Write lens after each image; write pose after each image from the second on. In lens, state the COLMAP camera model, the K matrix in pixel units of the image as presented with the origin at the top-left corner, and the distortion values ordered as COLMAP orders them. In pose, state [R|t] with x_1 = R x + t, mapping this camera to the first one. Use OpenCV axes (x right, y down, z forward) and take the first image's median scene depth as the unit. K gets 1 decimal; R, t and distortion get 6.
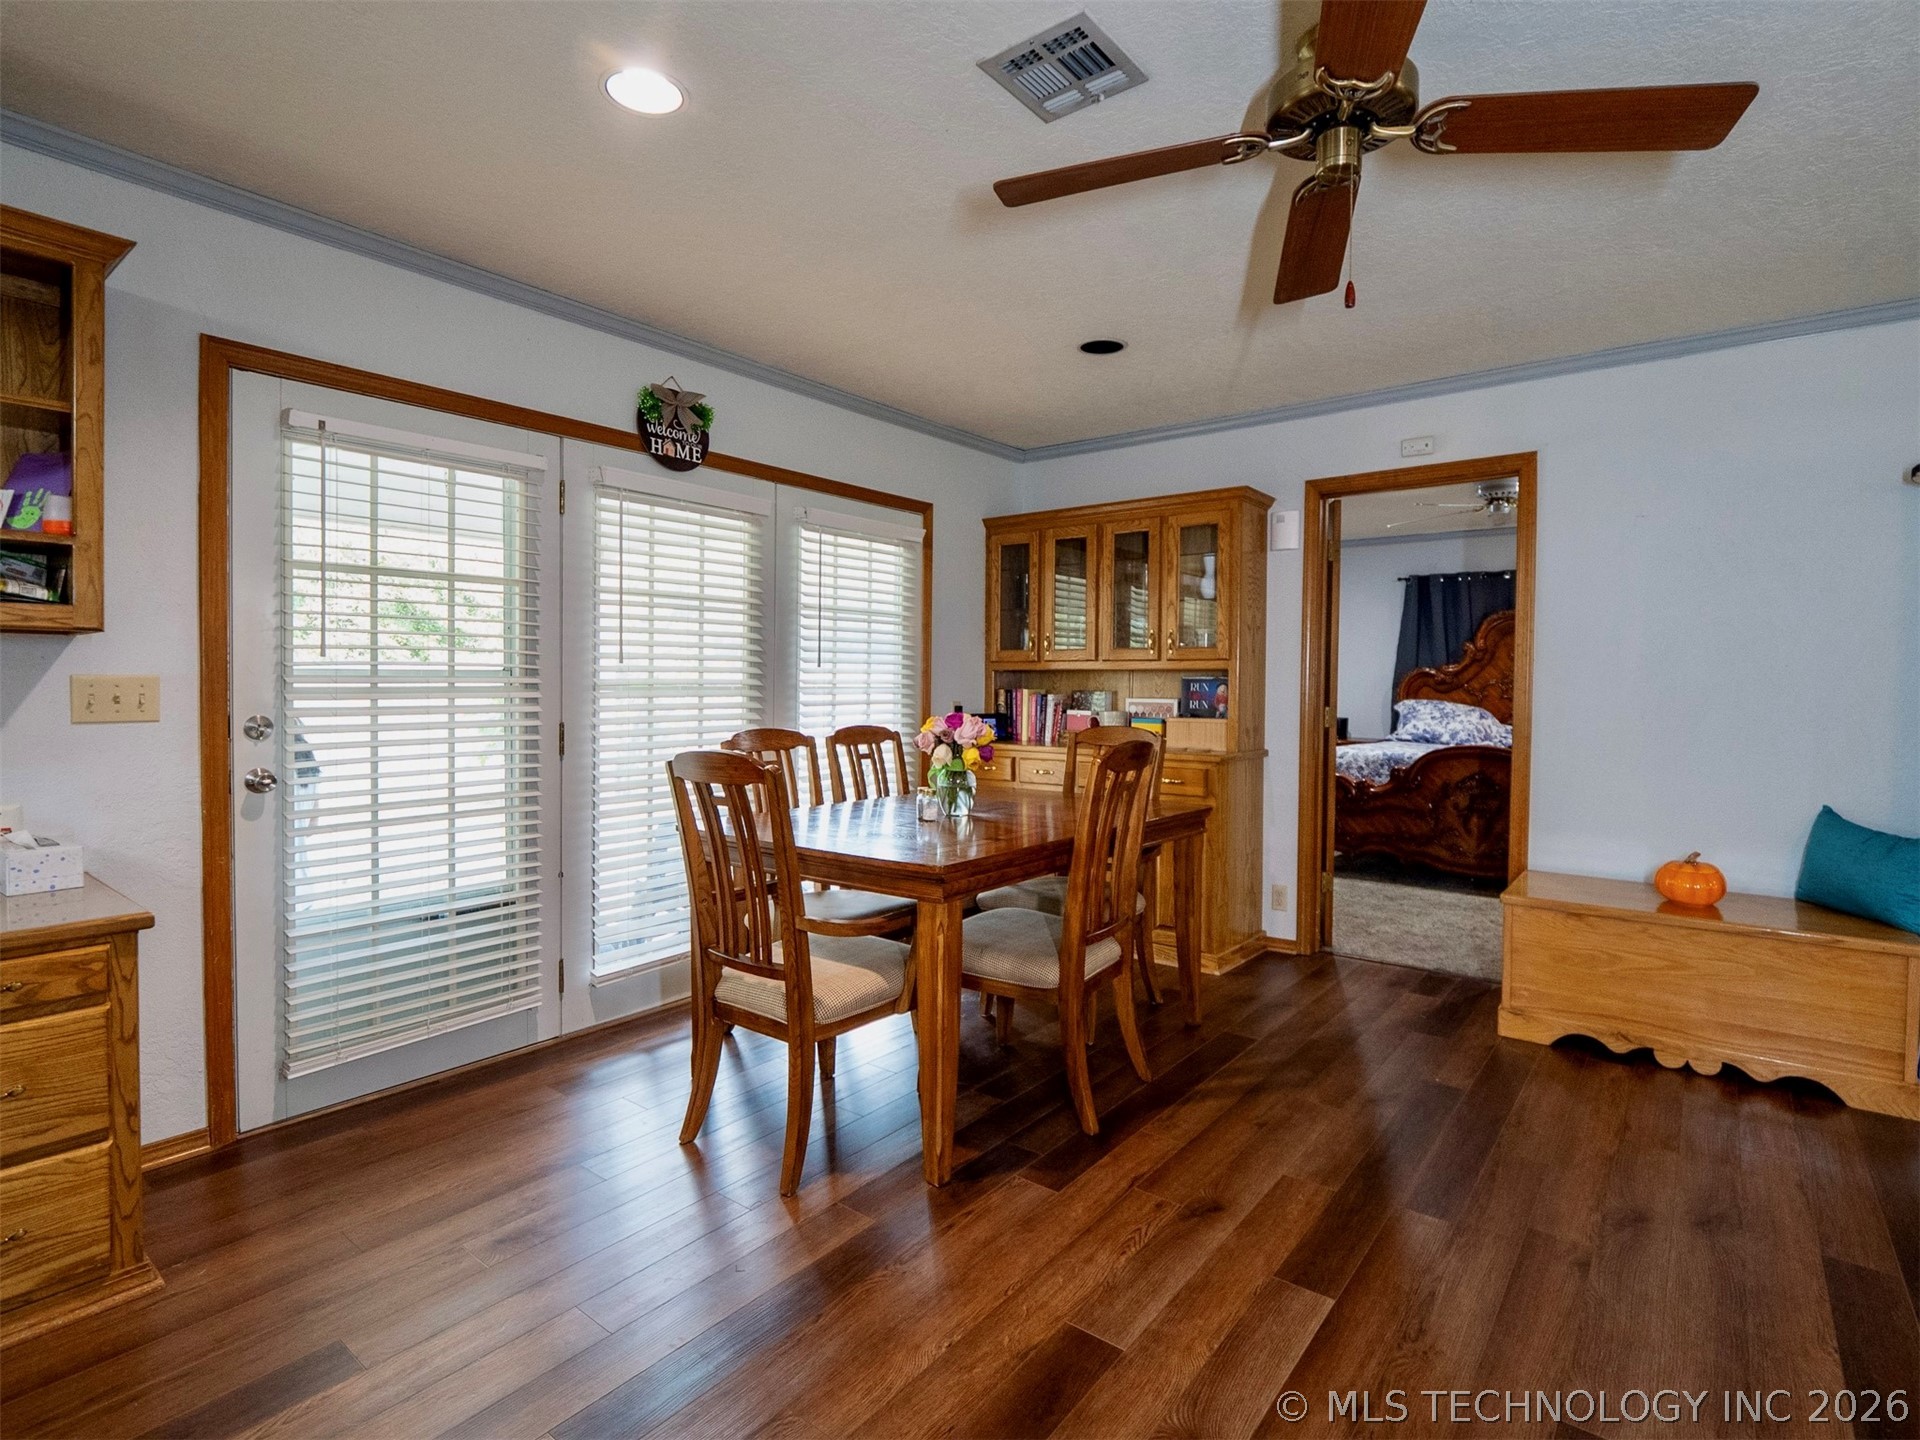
lens RADIAL K [[950.7, 0, 997.0], [0, 950.7, 702.2], [0, 0, 1]] dist [-0.014510, -0.000134]
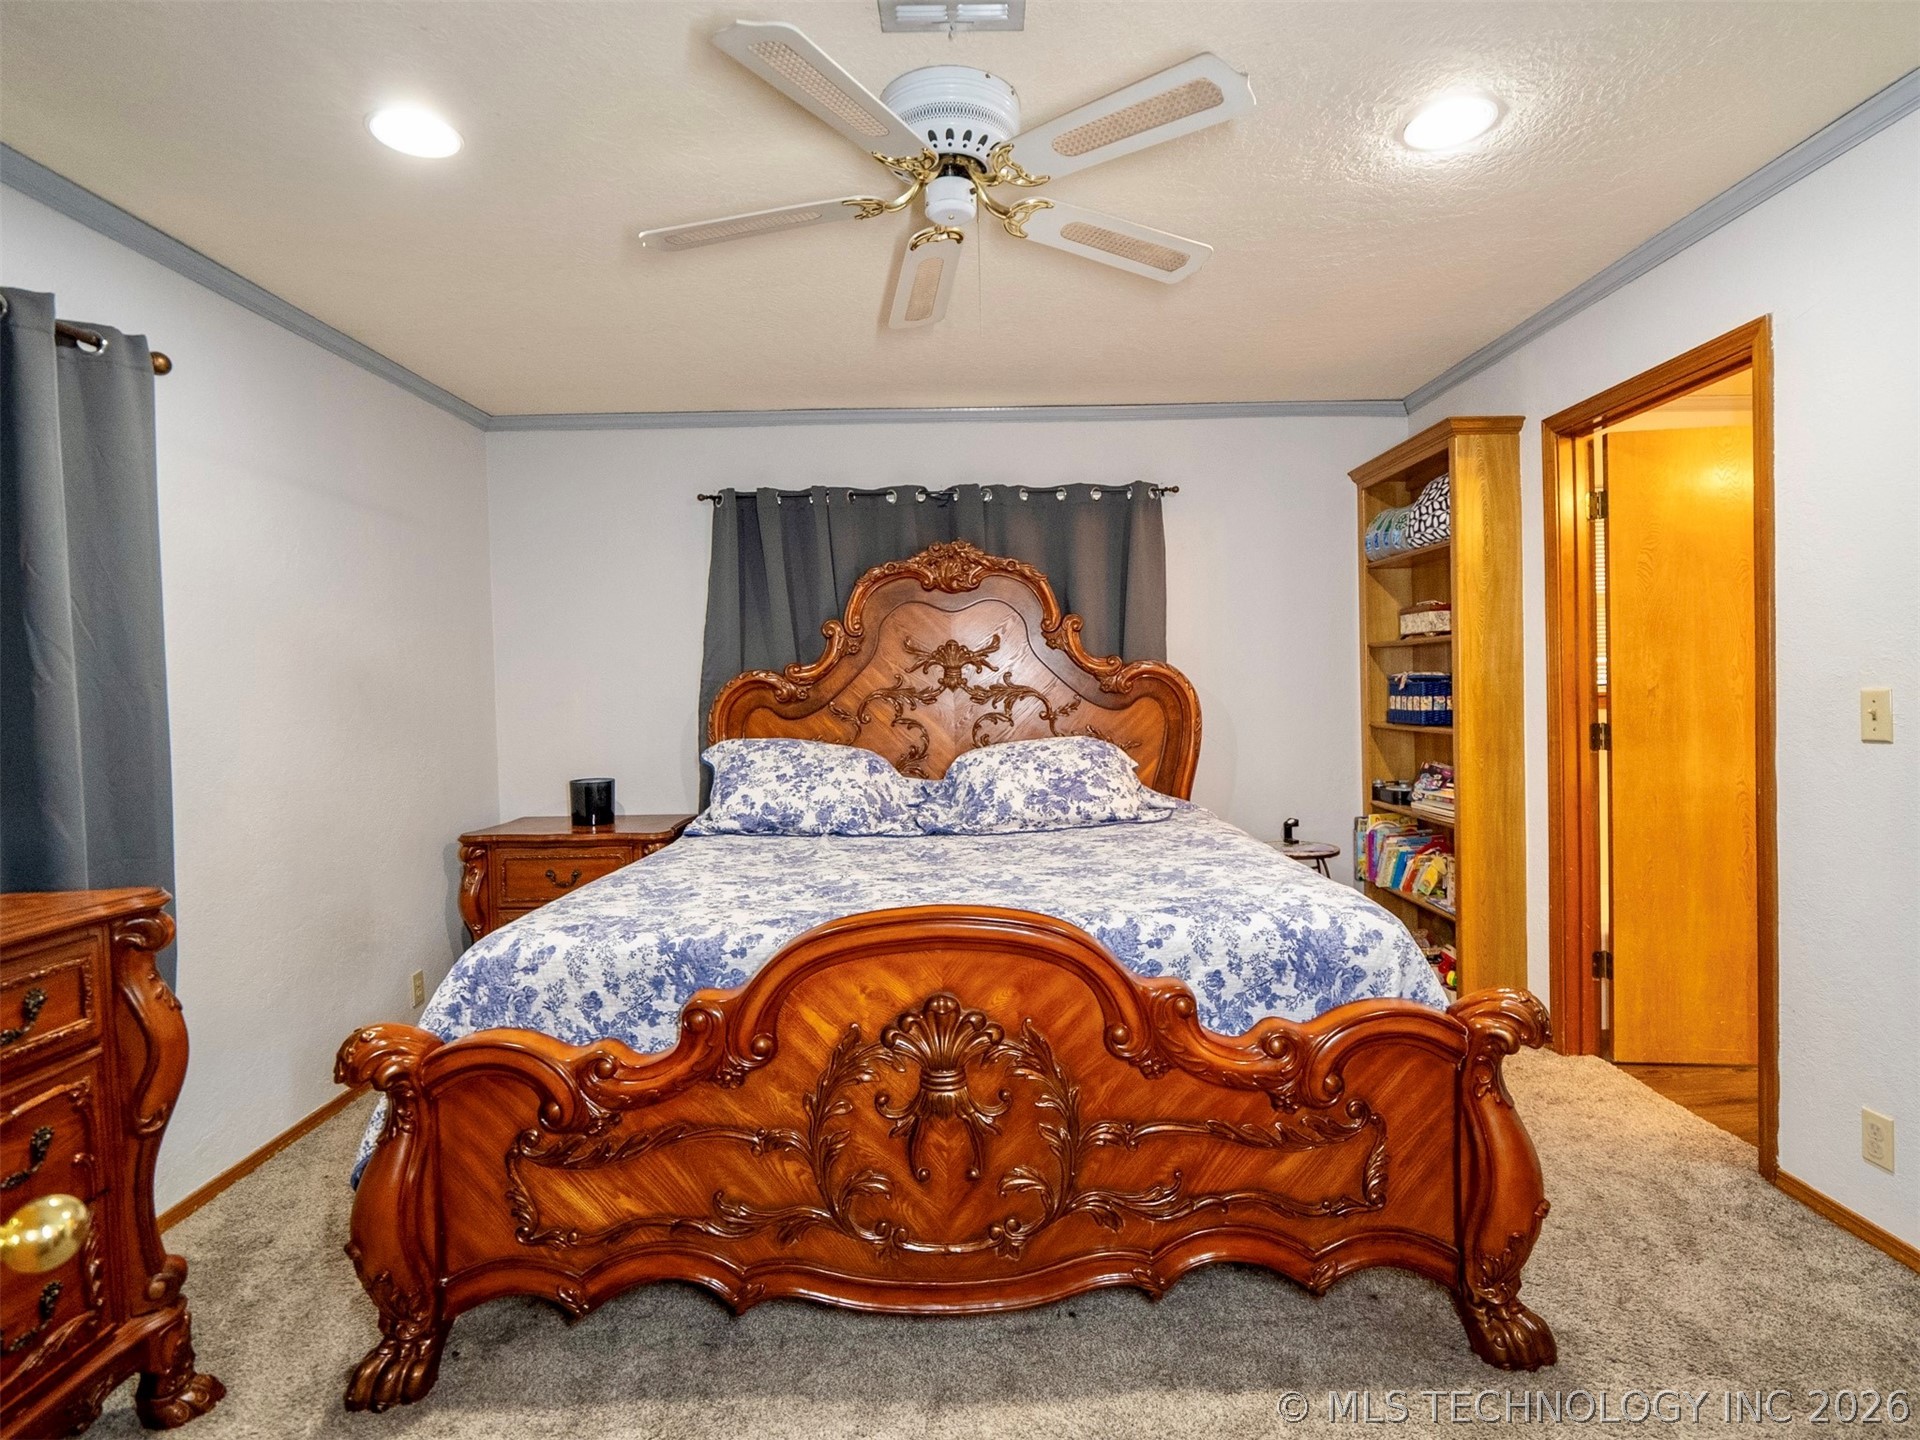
lens RADIAL K [[961.1, 0, 980.5], [0, 961.1, 703.3], [0, 0, 1]] dist [0.000999, -0.009472]
pose [[0.789440, -0.048140, 0.611937, 0.501282], [0.048664, 0.998690, 0.015785, -0.047828], [-0.611895, 0.017318, 0.790749, 1.135604]]
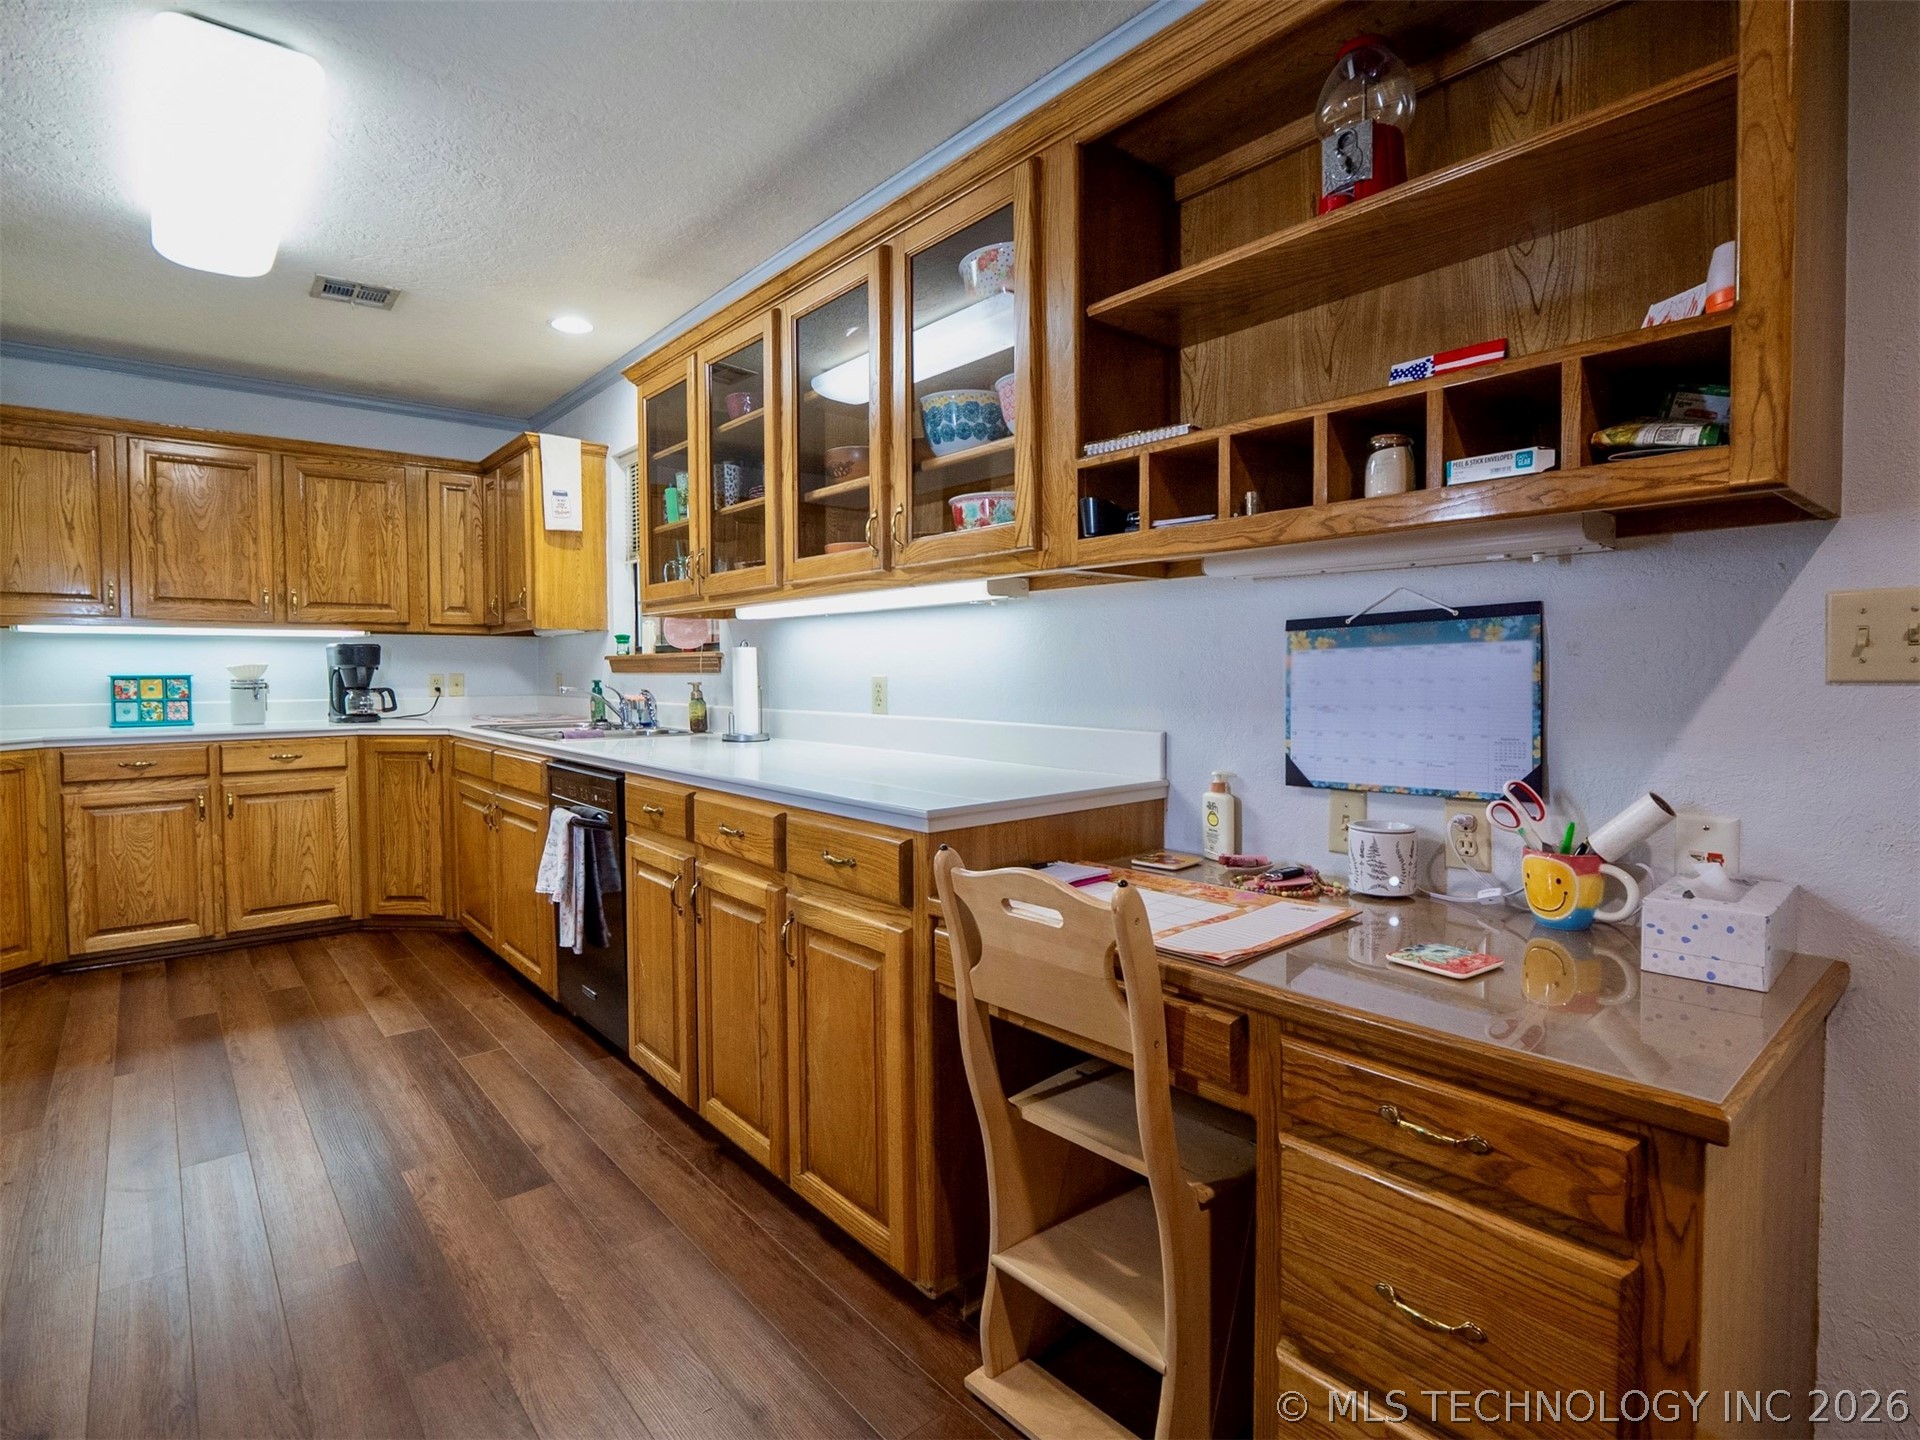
lens RADIAL K [[961.1, 0, 980.5], [0, 961.1, 703.3], [0, 0, 1]] dist [0.000999, -0.009472]
pose [[-0.201134, 0.024686, -0.979253, -0.217076], [-0.016548, 0.999454, 0.028594, 0.016815], [0.979424, 0.021956, -0.200616, 0.395257]]
